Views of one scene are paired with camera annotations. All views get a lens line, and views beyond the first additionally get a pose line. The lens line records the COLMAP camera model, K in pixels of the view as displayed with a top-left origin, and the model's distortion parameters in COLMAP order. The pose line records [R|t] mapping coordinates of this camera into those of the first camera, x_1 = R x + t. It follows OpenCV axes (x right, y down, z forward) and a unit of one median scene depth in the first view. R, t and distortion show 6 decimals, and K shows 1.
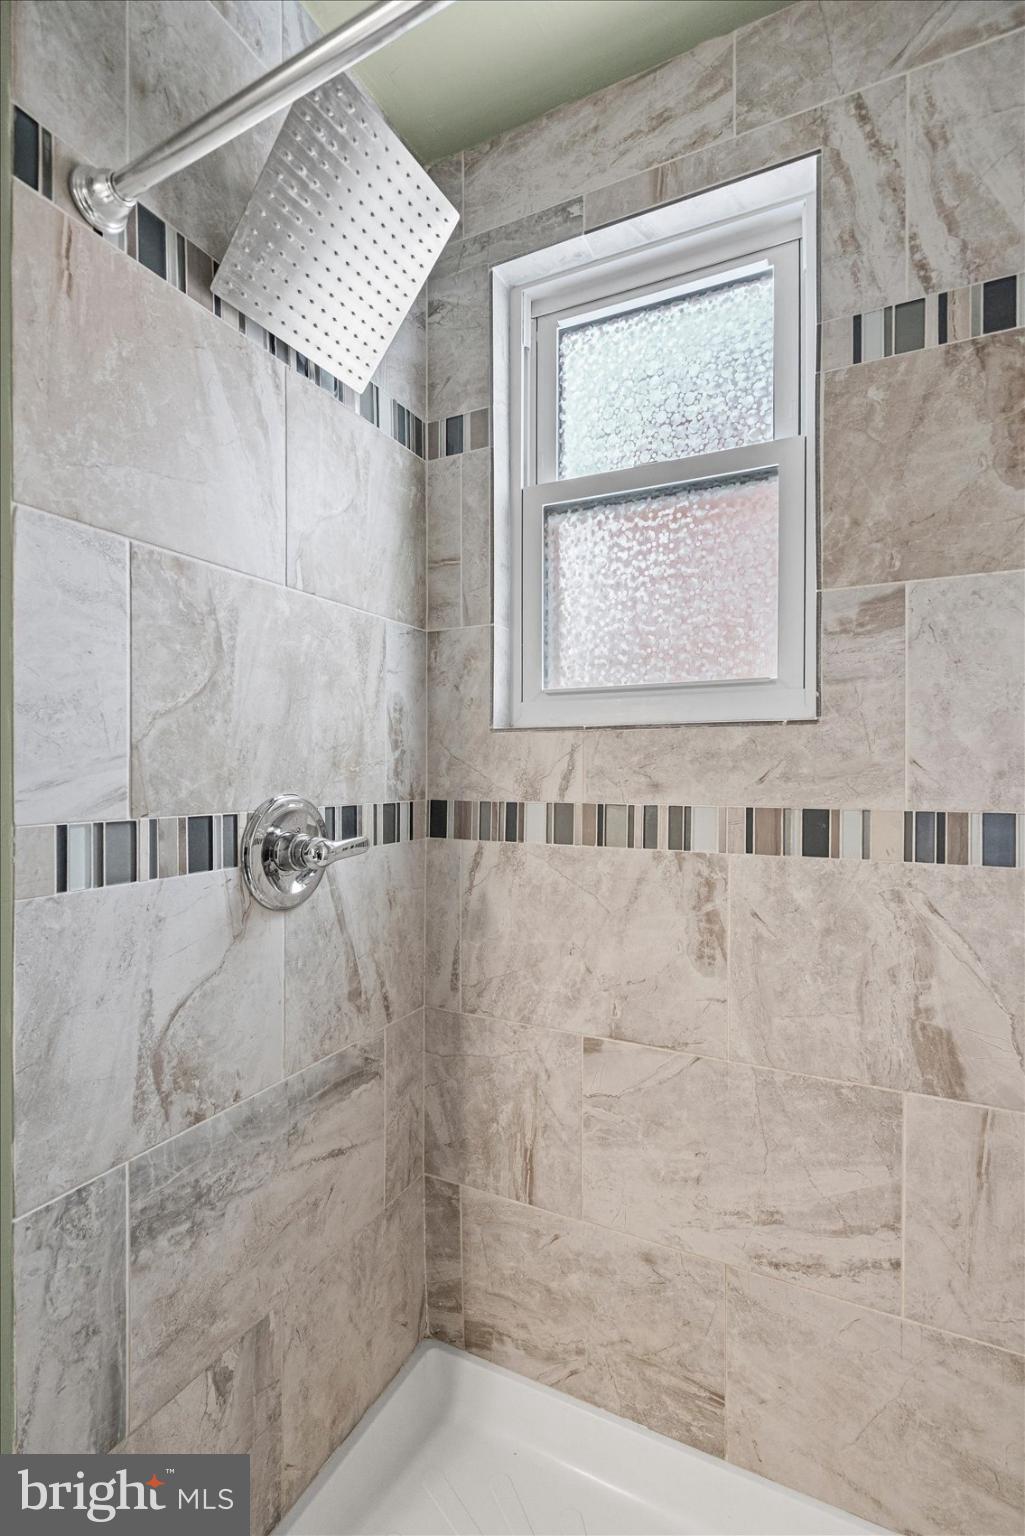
lens RADIAL K [[748.3, 0, 514.7], [0, 748.3, 774.2], [0, 0, 1]] dist [0.005228, 0.001603]
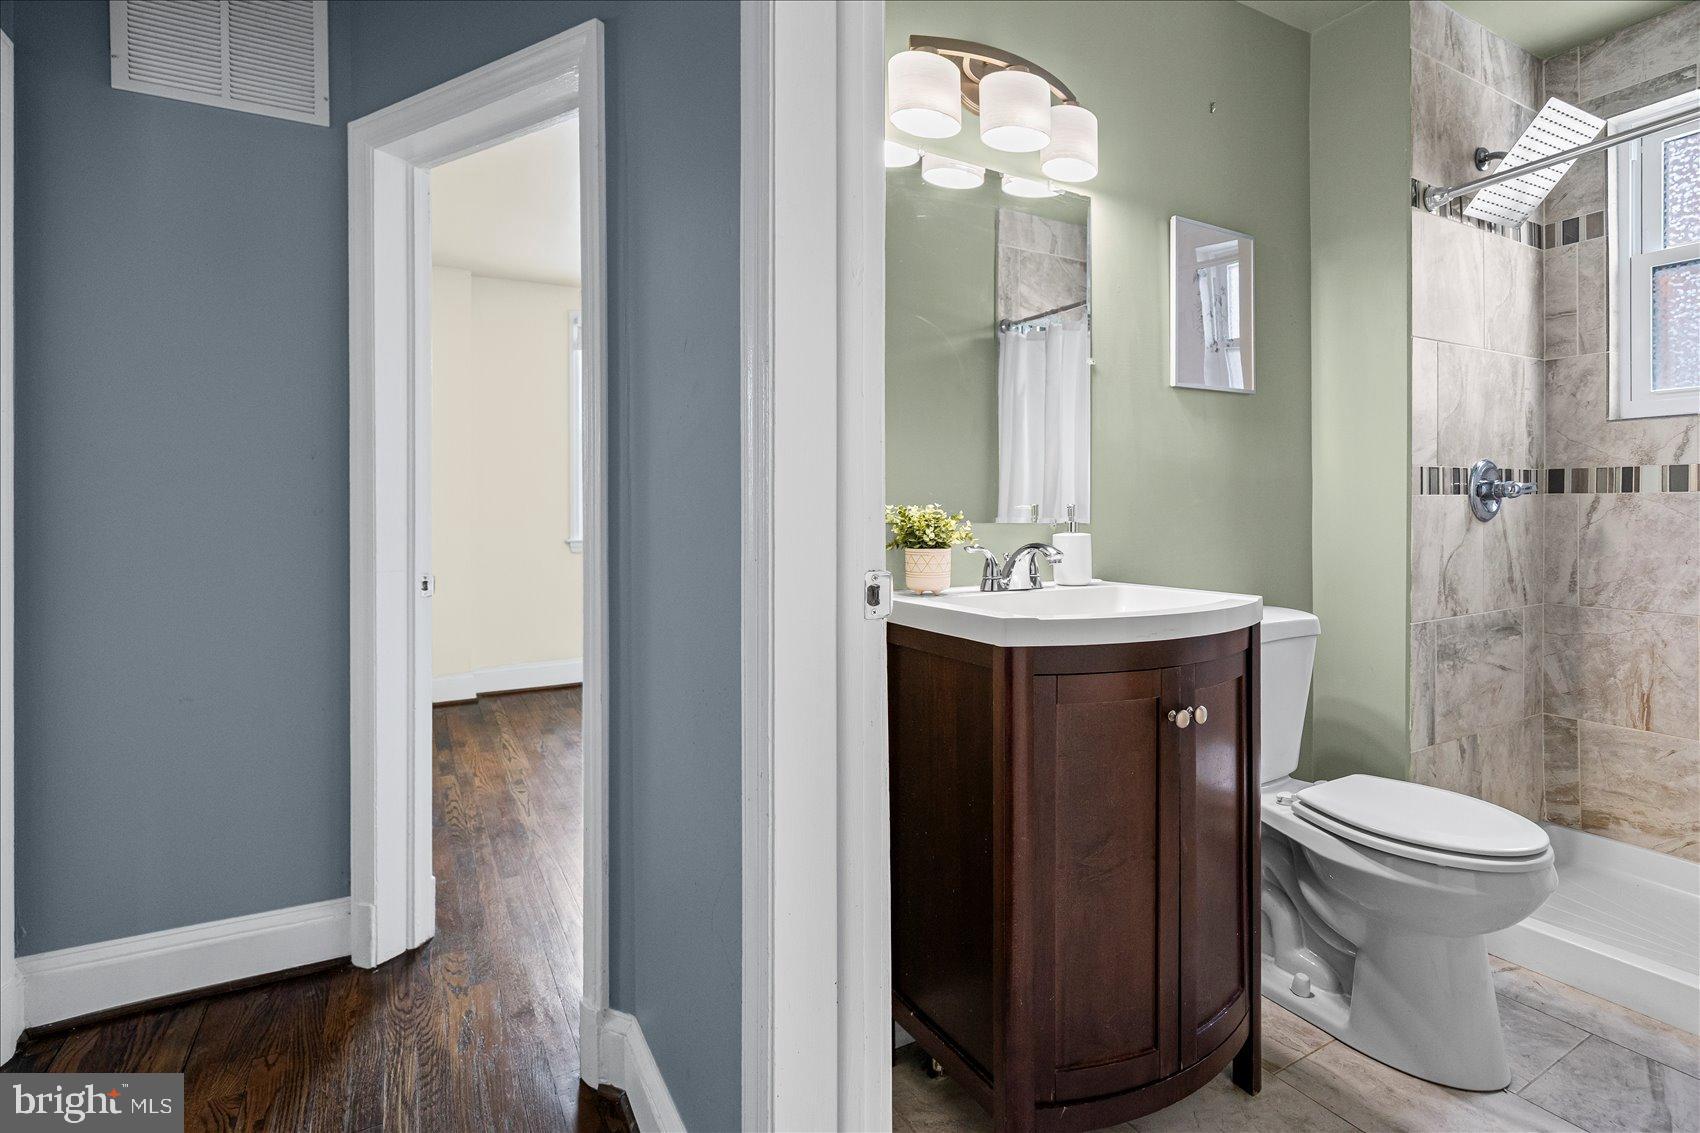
lens RADIAL K [[828.2, 0, 838.1], [0, 828.2, 510.1], [0, 0, 1]] dist [0.005228, 0.001603]
pose [[0.830163, -0.006477, -0.557483, -0.390867], [0.008118, 0.999967, 0.000471, 0.110959], [0.557462, -0.004917, 0.830188, -1.301252]]
